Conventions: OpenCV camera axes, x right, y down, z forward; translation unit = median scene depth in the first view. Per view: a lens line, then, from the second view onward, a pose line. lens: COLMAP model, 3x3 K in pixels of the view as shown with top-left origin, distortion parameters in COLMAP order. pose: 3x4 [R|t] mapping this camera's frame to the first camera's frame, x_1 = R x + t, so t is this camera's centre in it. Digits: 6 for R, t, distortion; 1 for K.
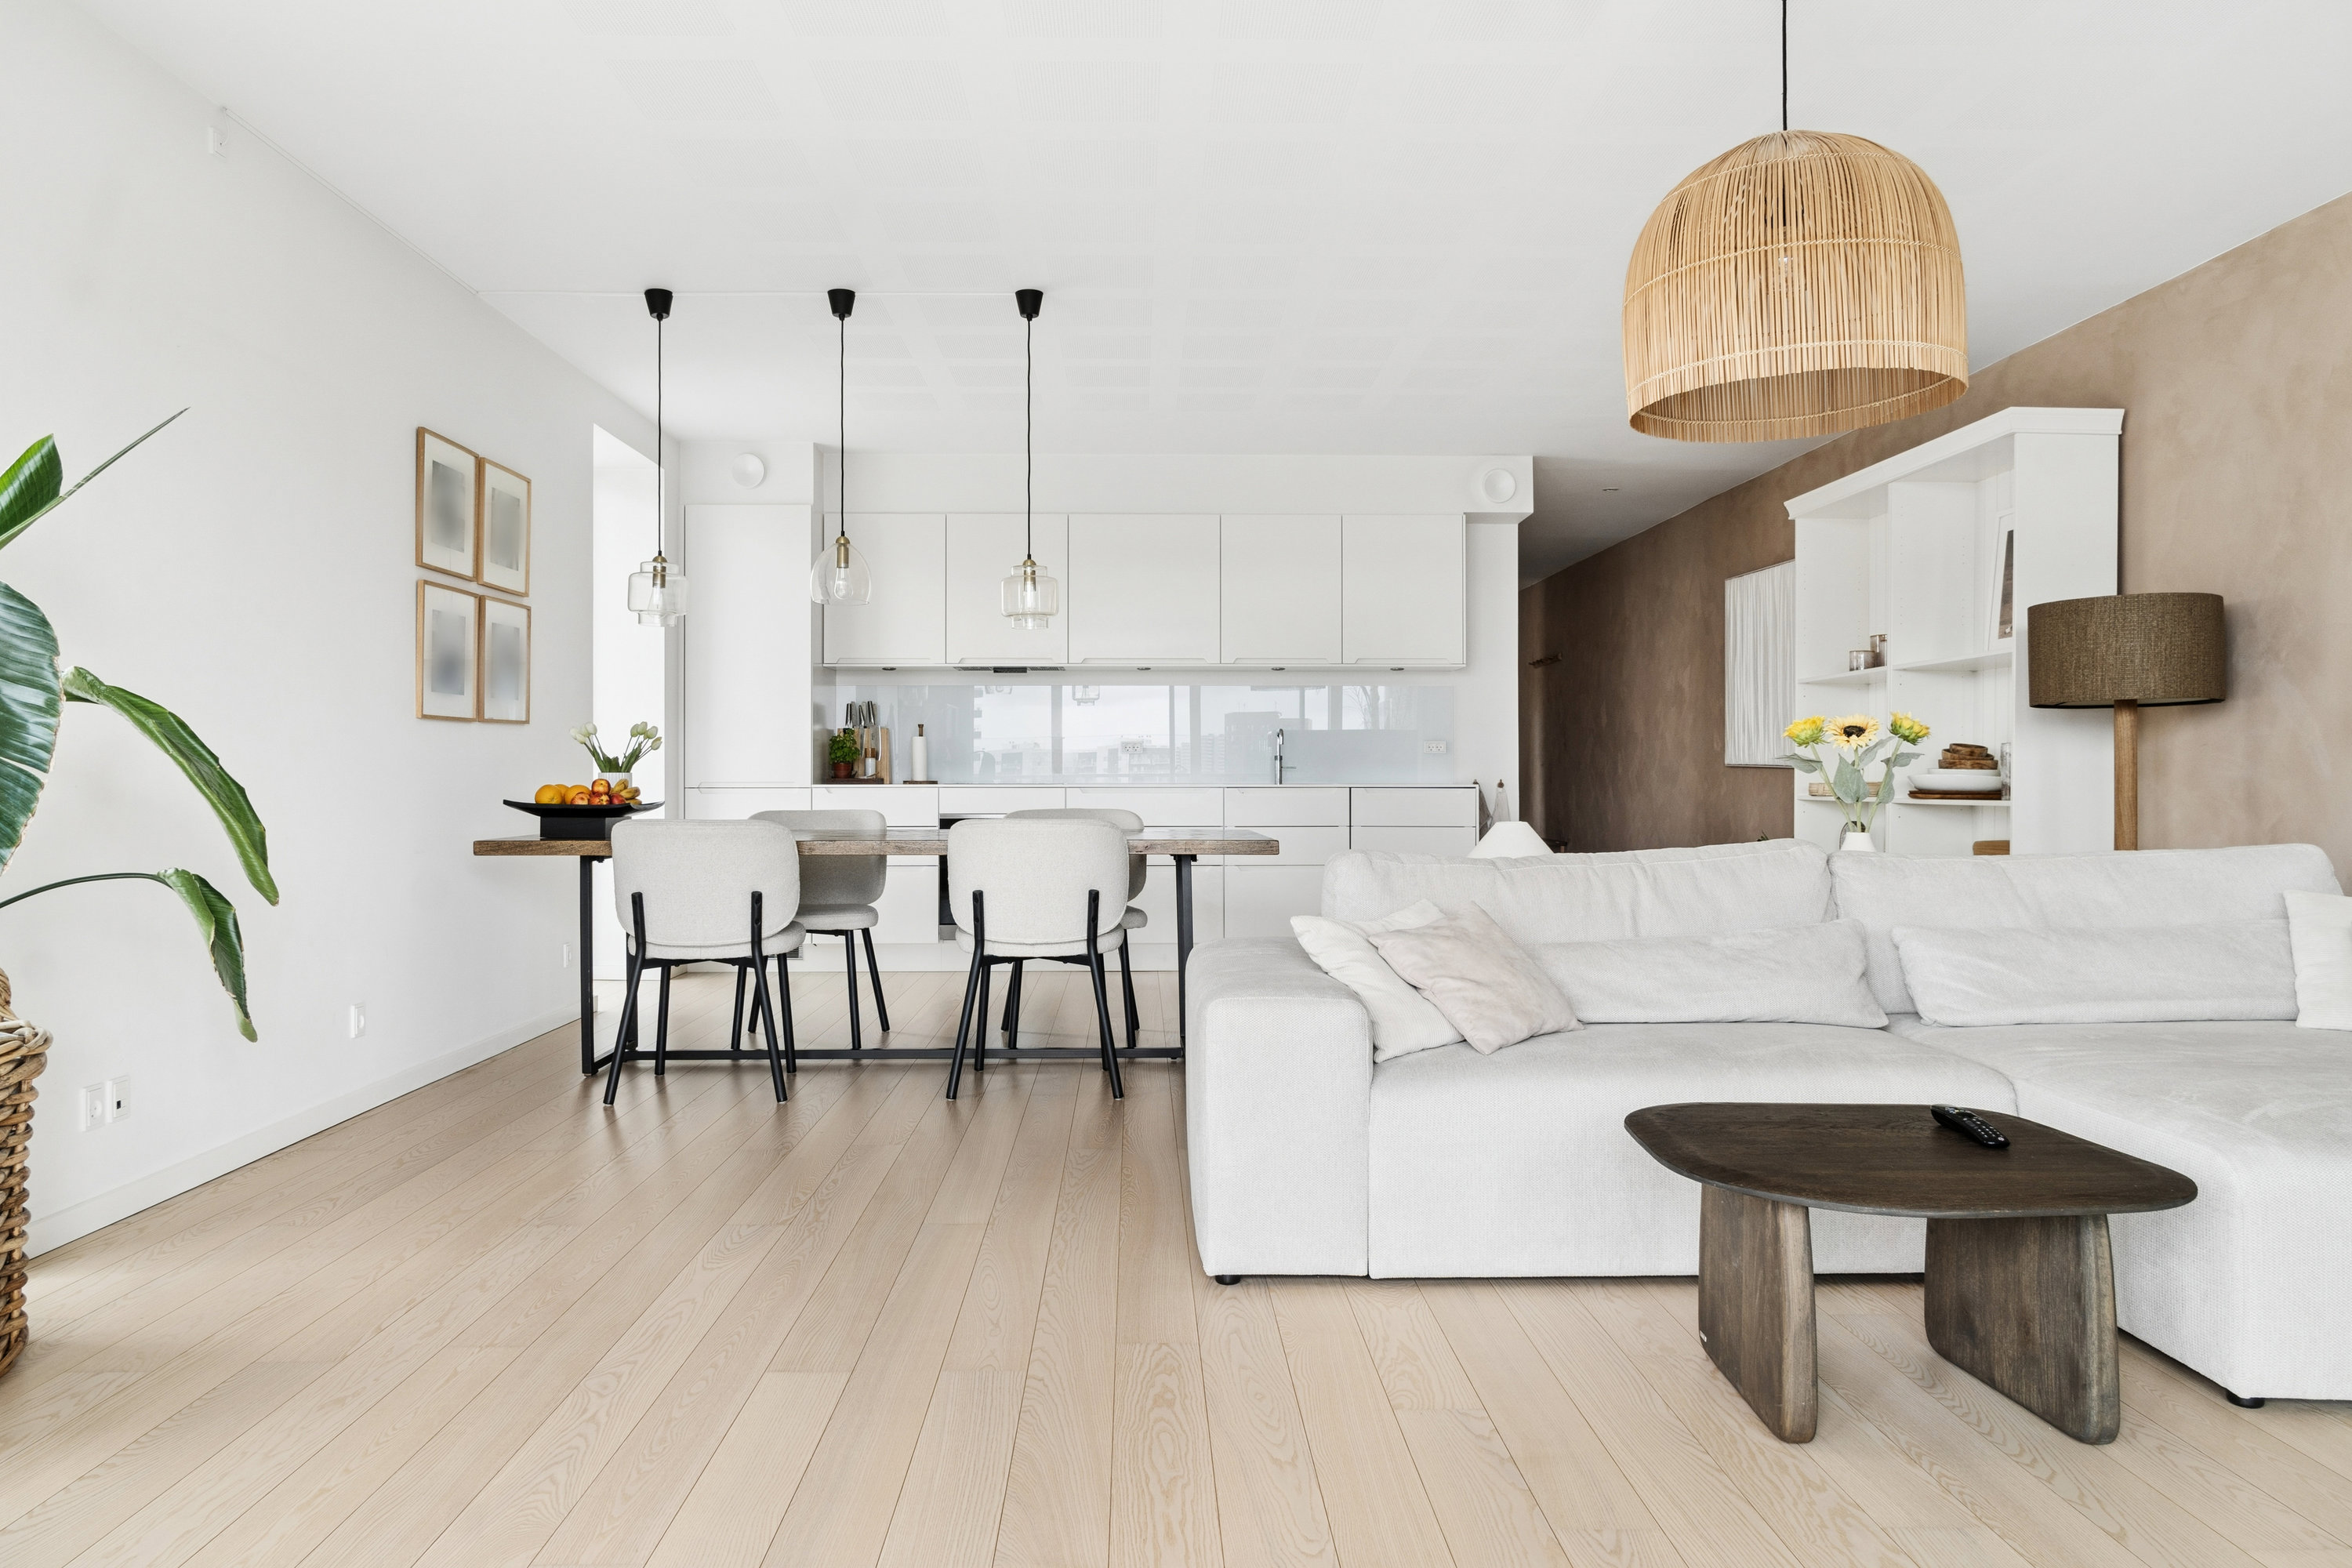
lens RADIAL K [[1597.8, 0, 1176.0], [0, 1597.8, 784.0], [0, 0, 1]] dist [0.001688, 0.004922]
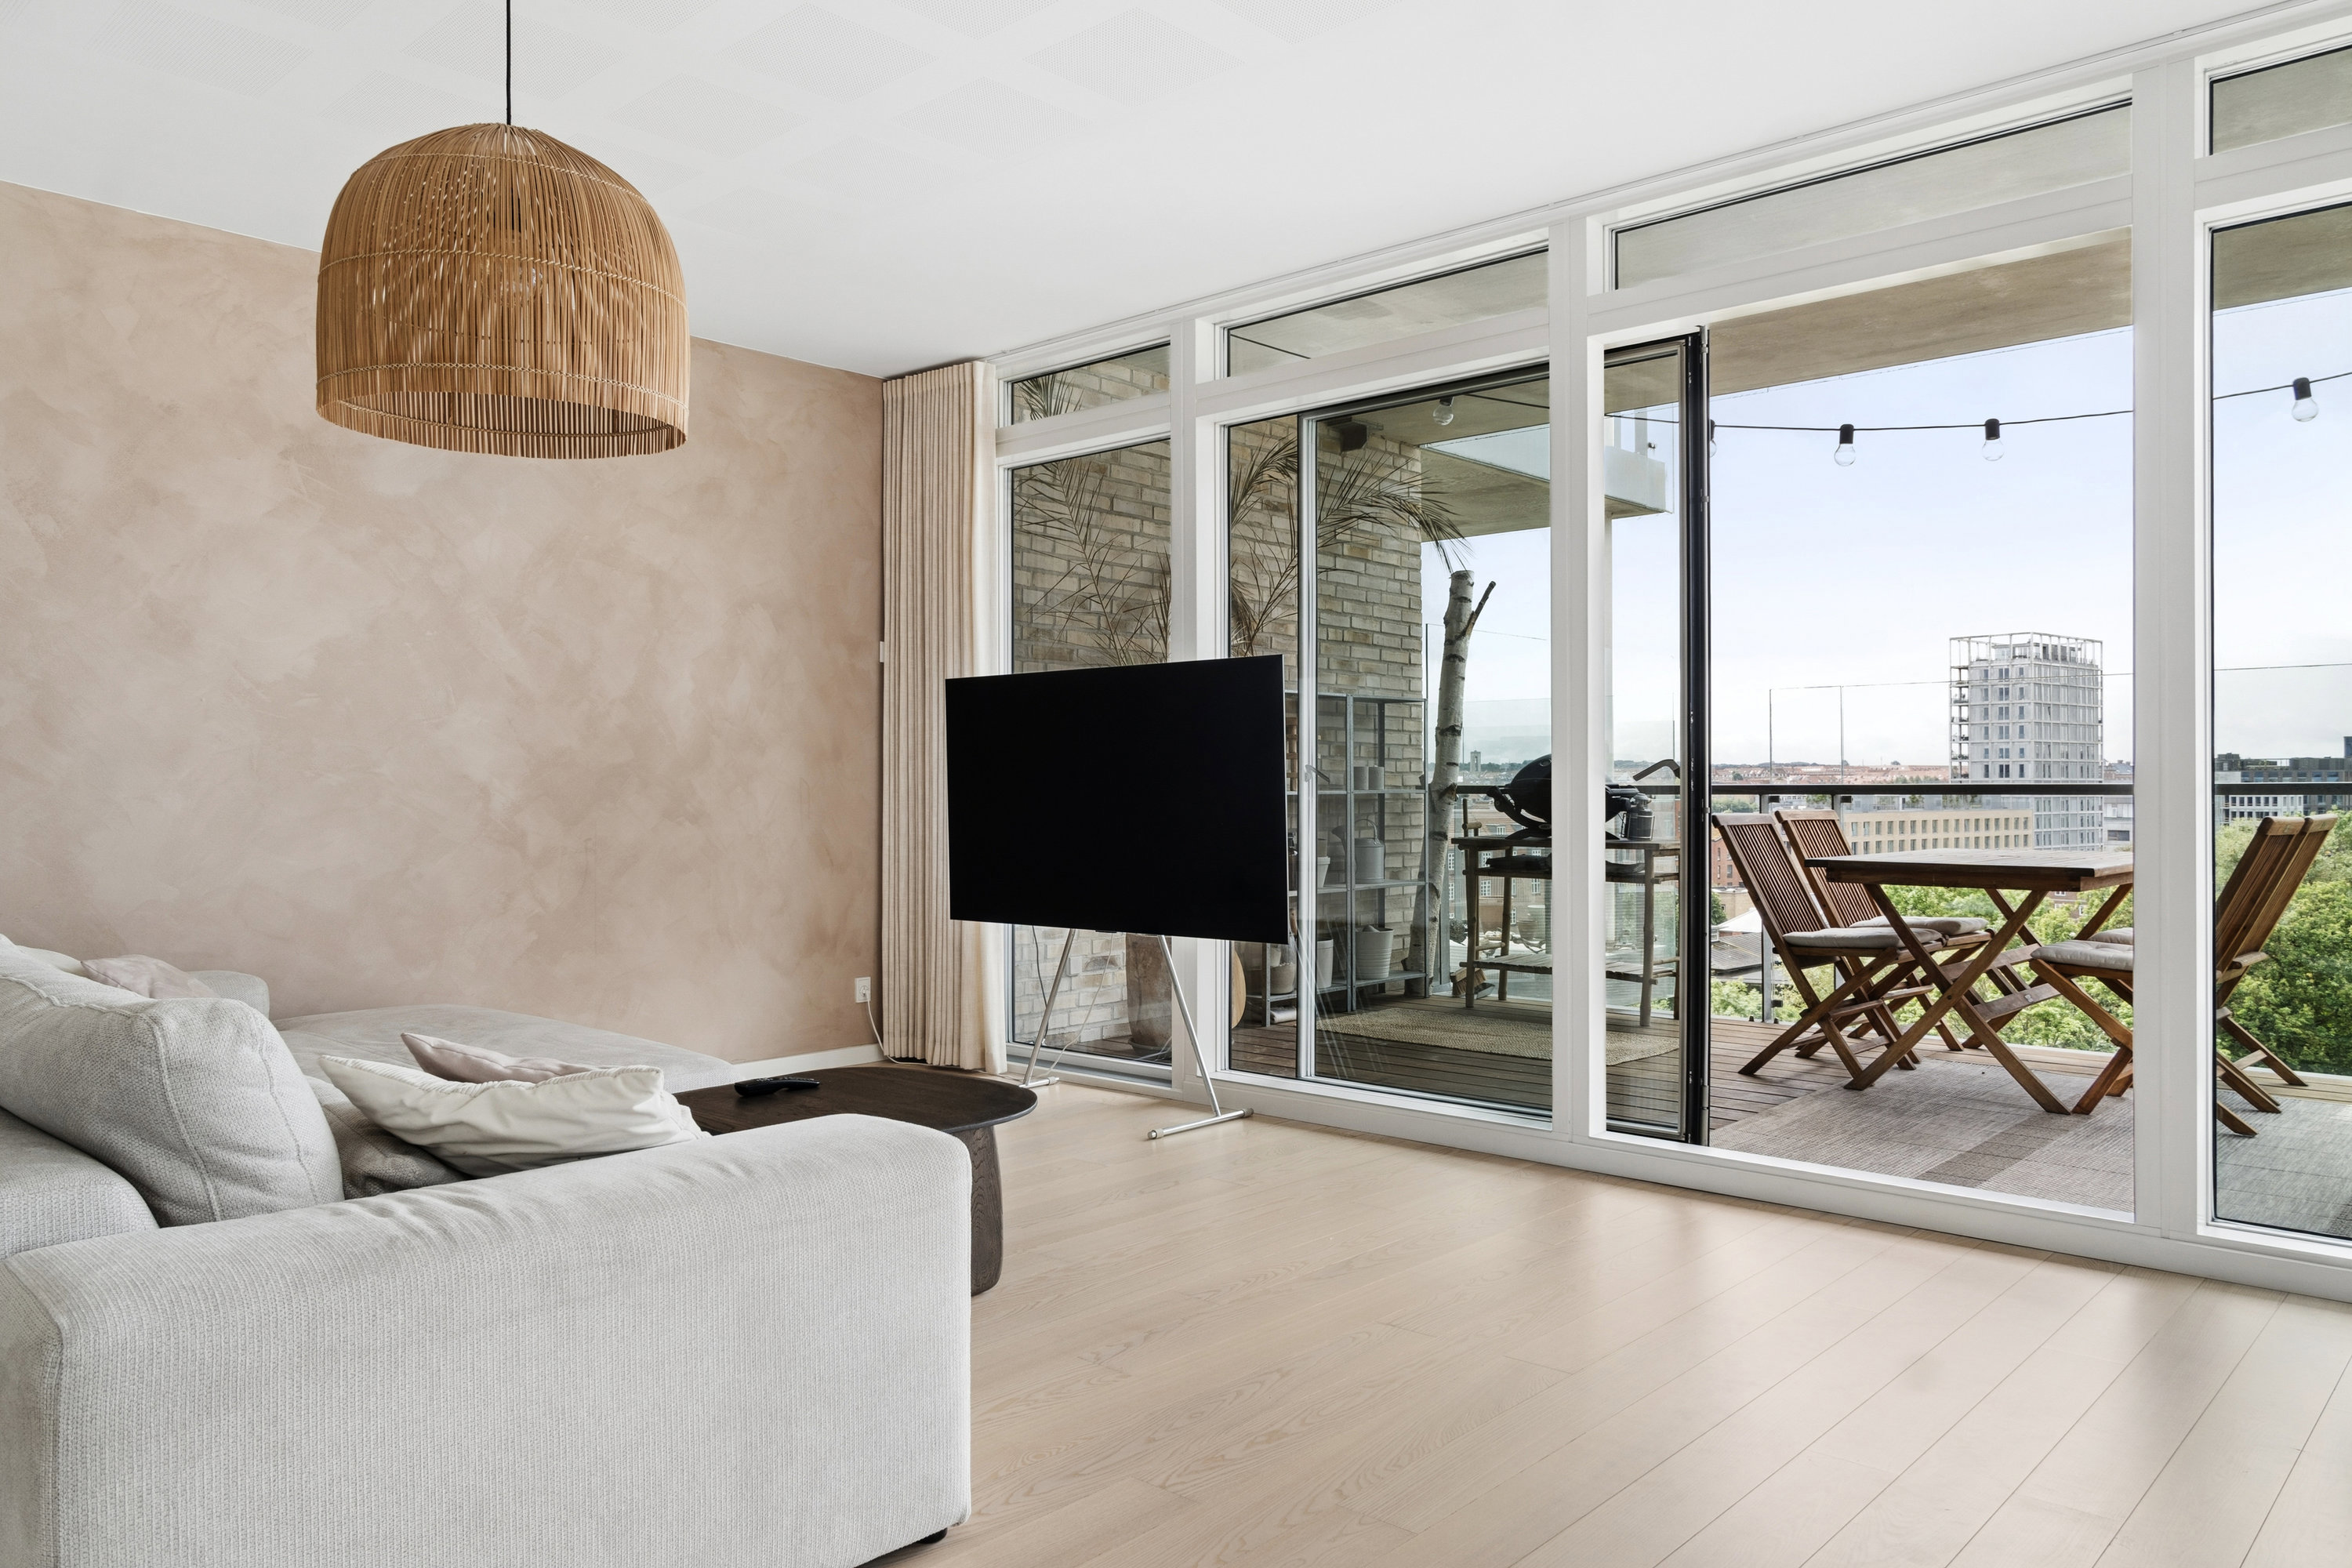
lens RADIAL K [[1597.8, 0, 1176.0], [0, 1597.8, 784.0], [0, 0, 1]] dist [0.001688, 0.004922]
pose [[-0.725367, -0.006273, 0.688334, -0.671130], [-0.013603, 0.999894, -0.005222, -0.033121], [-0.688228, -0.013151, -0.725375, 1.790260]]
